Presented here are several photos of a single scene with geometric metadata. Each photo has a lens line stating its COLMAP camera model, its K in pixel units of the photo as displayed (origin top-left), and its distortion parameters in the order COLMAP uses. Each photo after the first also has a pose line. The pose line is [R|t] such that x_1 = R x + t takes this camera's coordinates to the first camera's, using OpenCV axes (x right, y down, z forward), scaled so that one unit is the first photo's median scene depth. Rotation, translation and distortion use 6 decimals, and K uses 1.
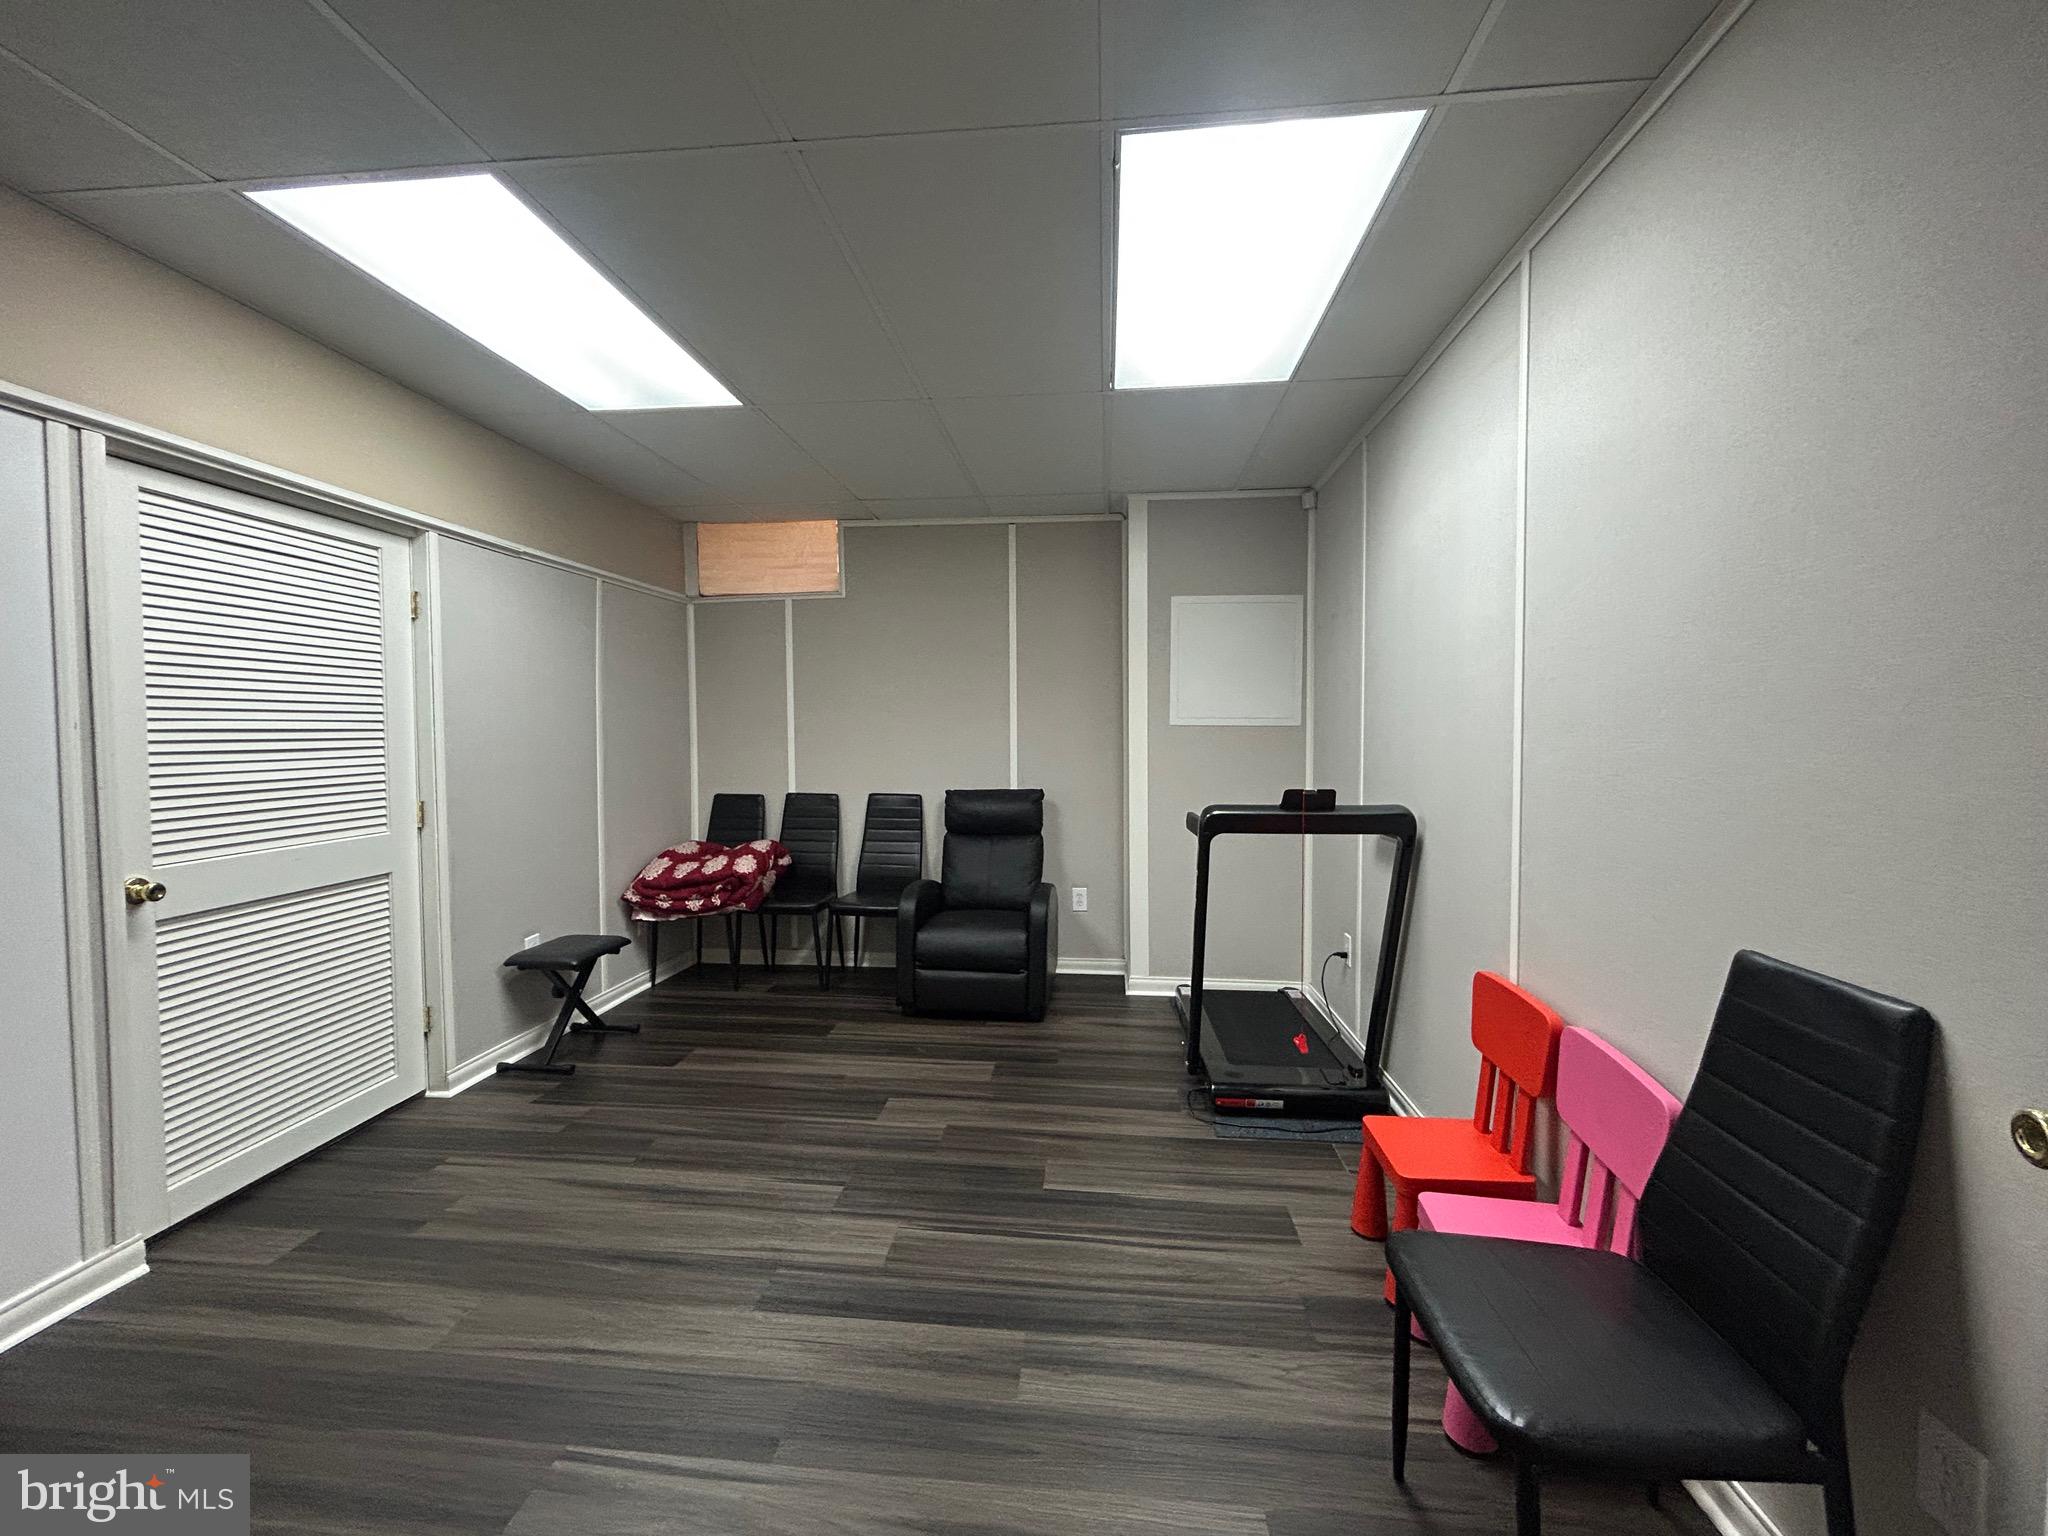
lens RADIAL K [[828.1, 0, 1012.8], [0, 828.1, 760.6], [0, 0, 1]] dist [-0.004032, 0.000887]
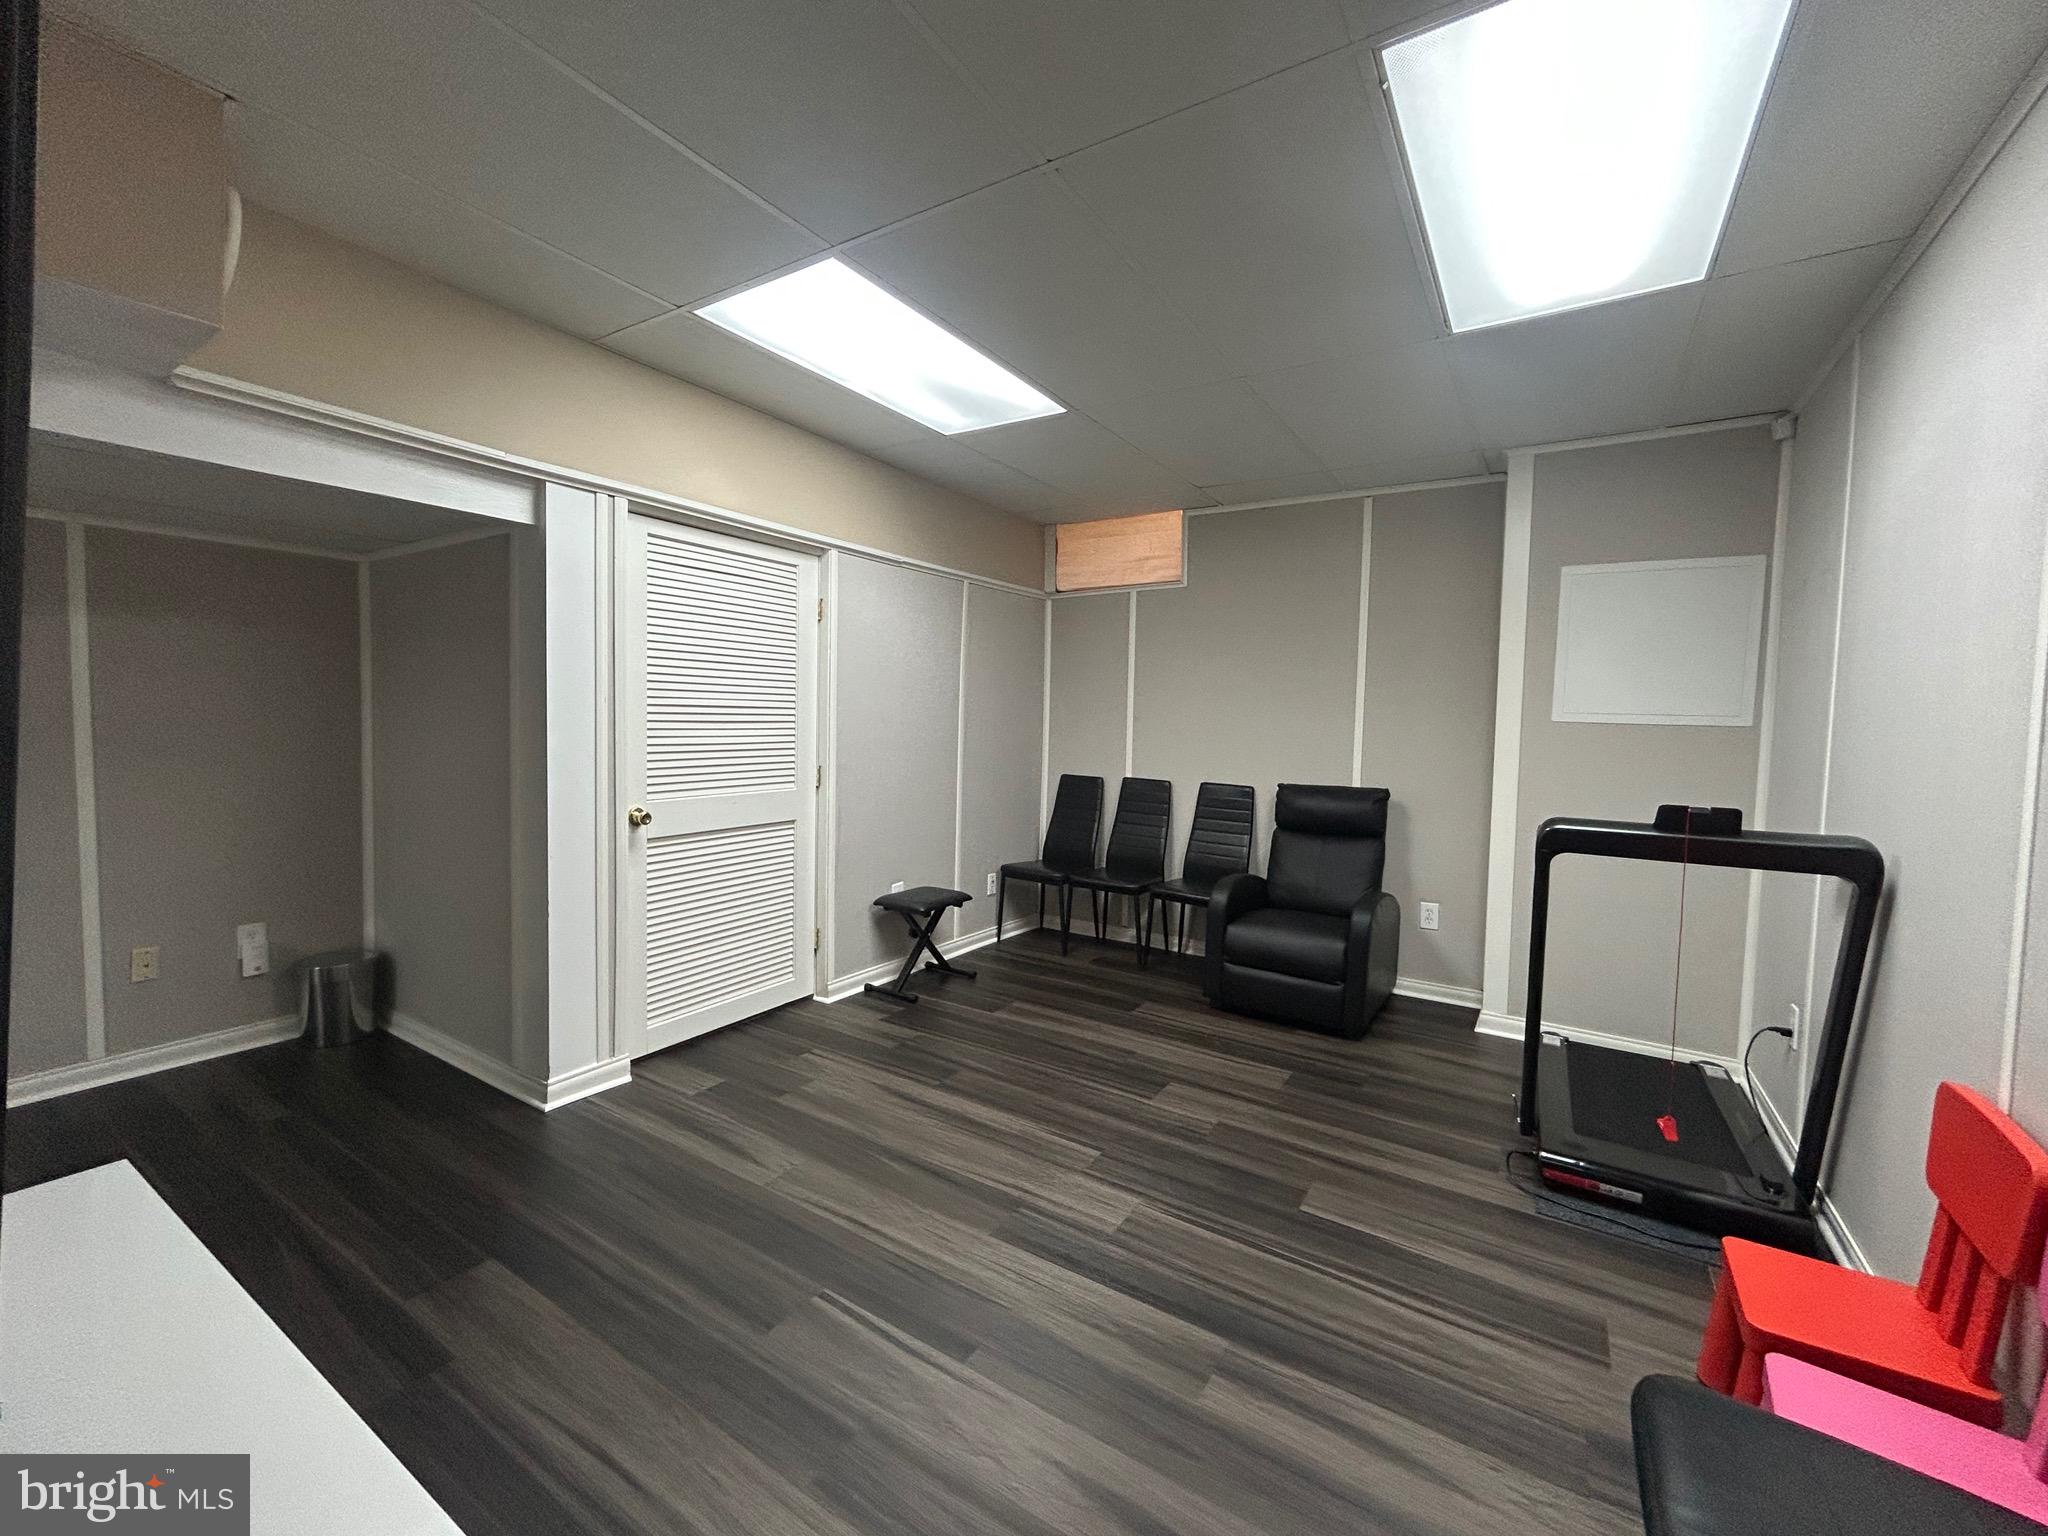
lens RADIAL K [[828.1, 0, 1024.7], [0, 828.1, 760.1], [0, 0, 1]] dist [-0.004032, 0.000887]
pose [[0.889500, 0.047189, -0.454492, 0.136645], [-0.042158, 0.998886, 0.021202, 0.001129], [0.454986, 0.000301, 0.890499, 0.020336]]
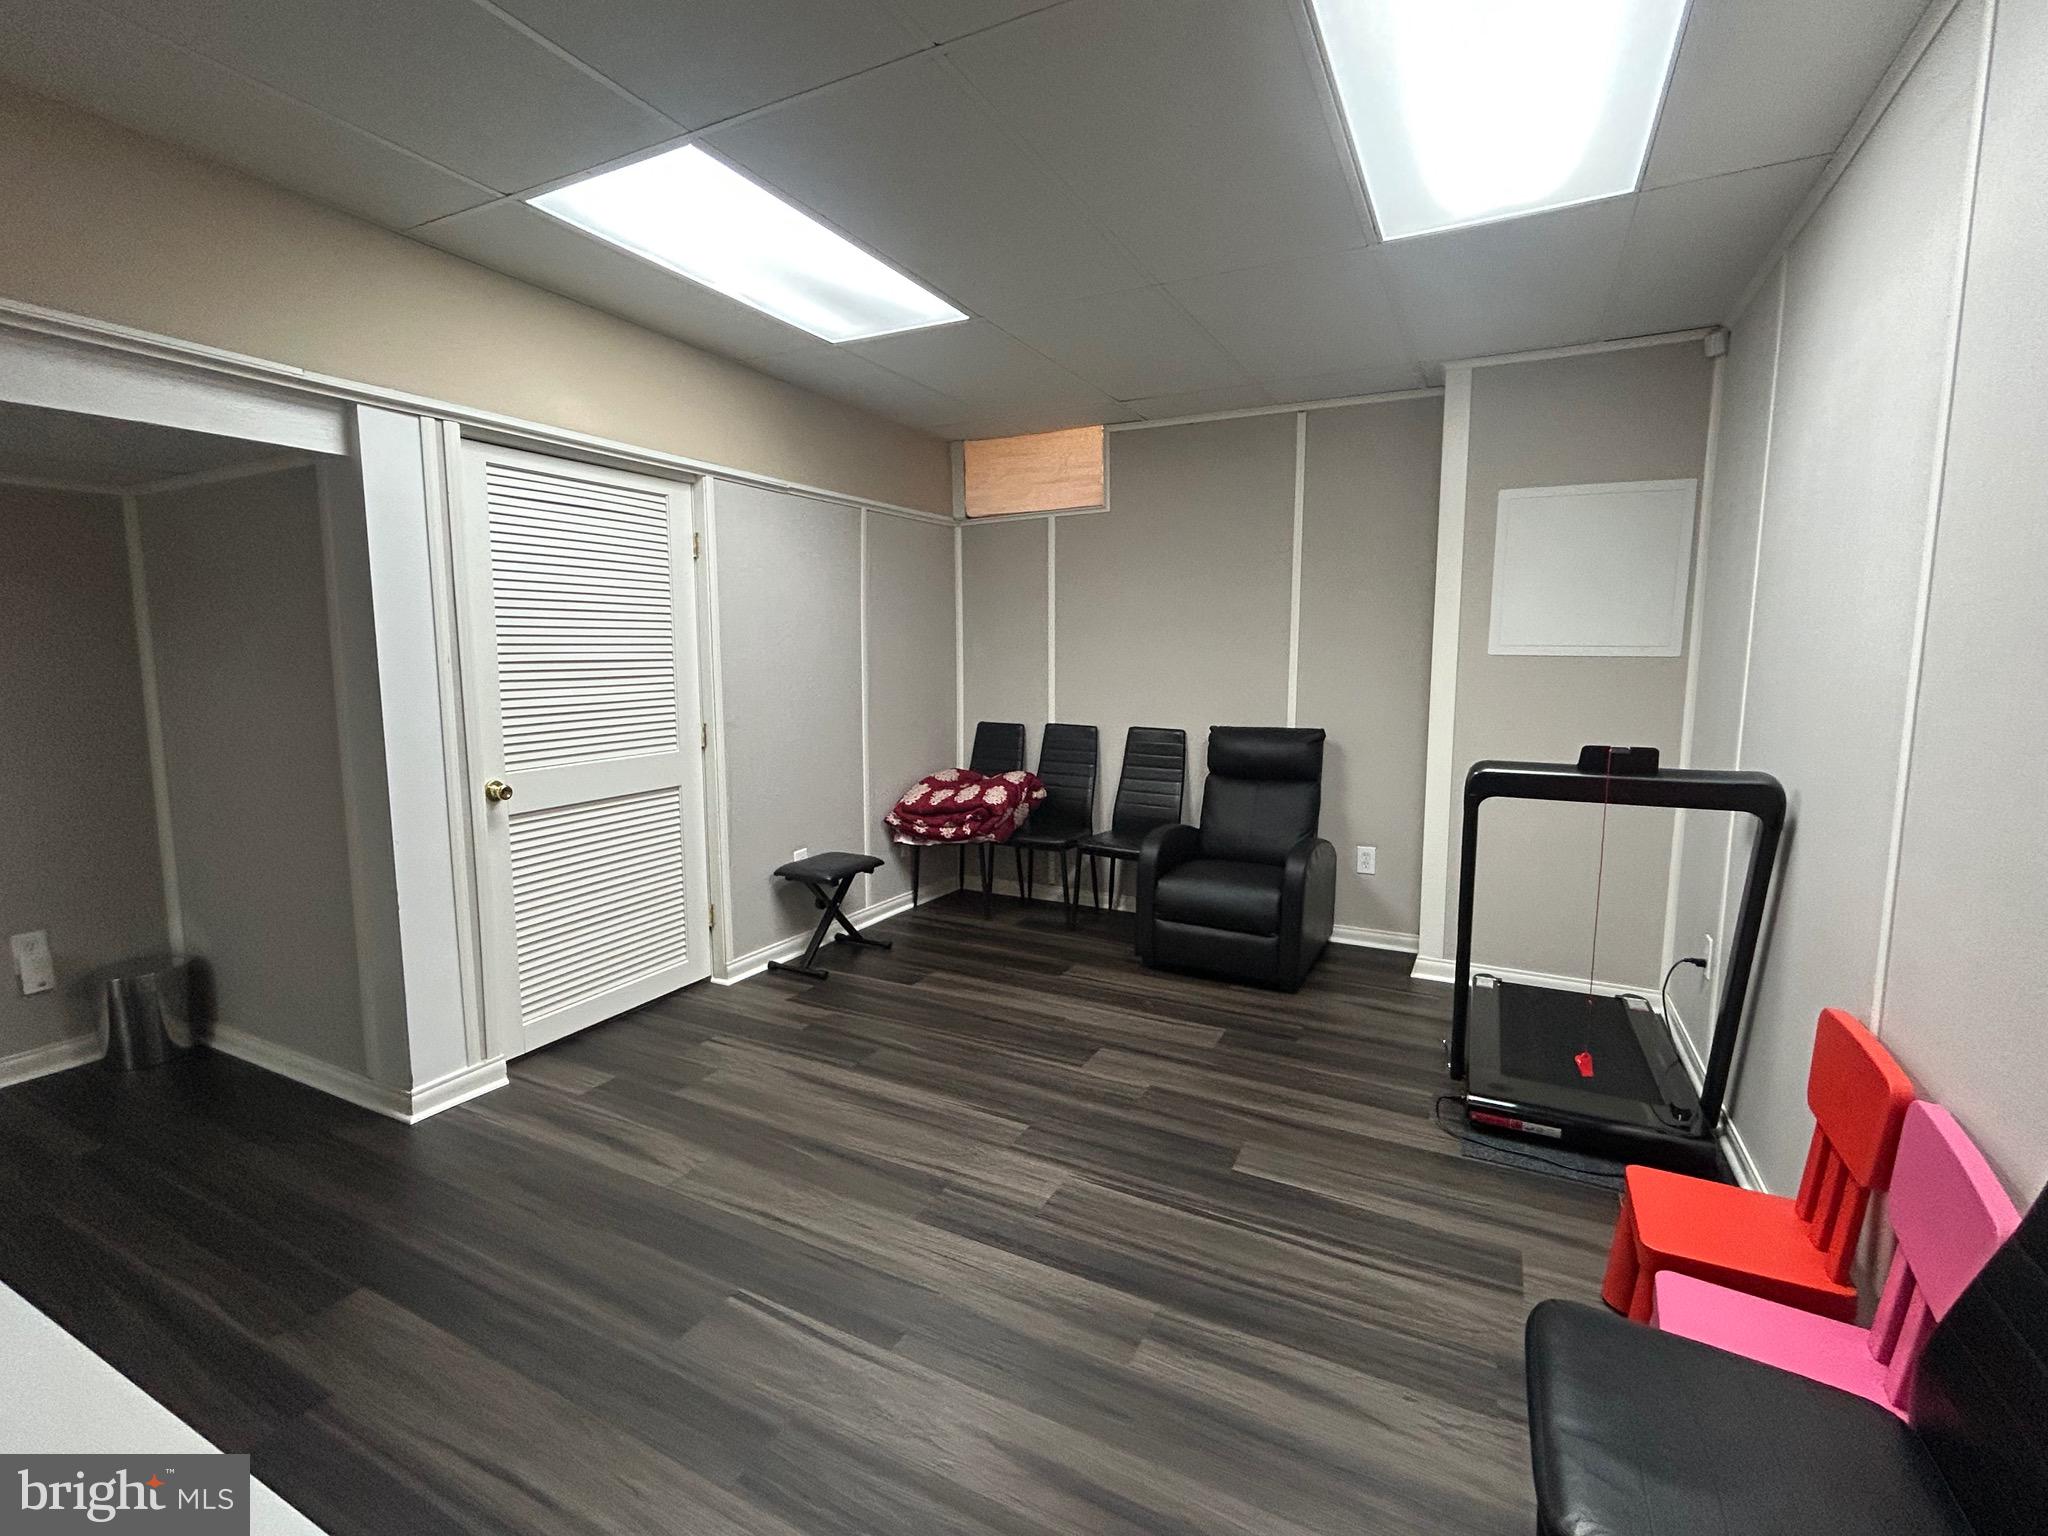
lens RADIAL K [[926.4, 0, 1025.1], [0, 926.4, 758.1], [0, 0, 1]] dist [-0.004918, 0.002184]
pose [[0.927983, 0.046366, -0.369726, 0.154484], [-0.015640, 0.996200, 0.085675, -0.018303], [0.372294, -0.073723, 0.925182, -0.001093]]
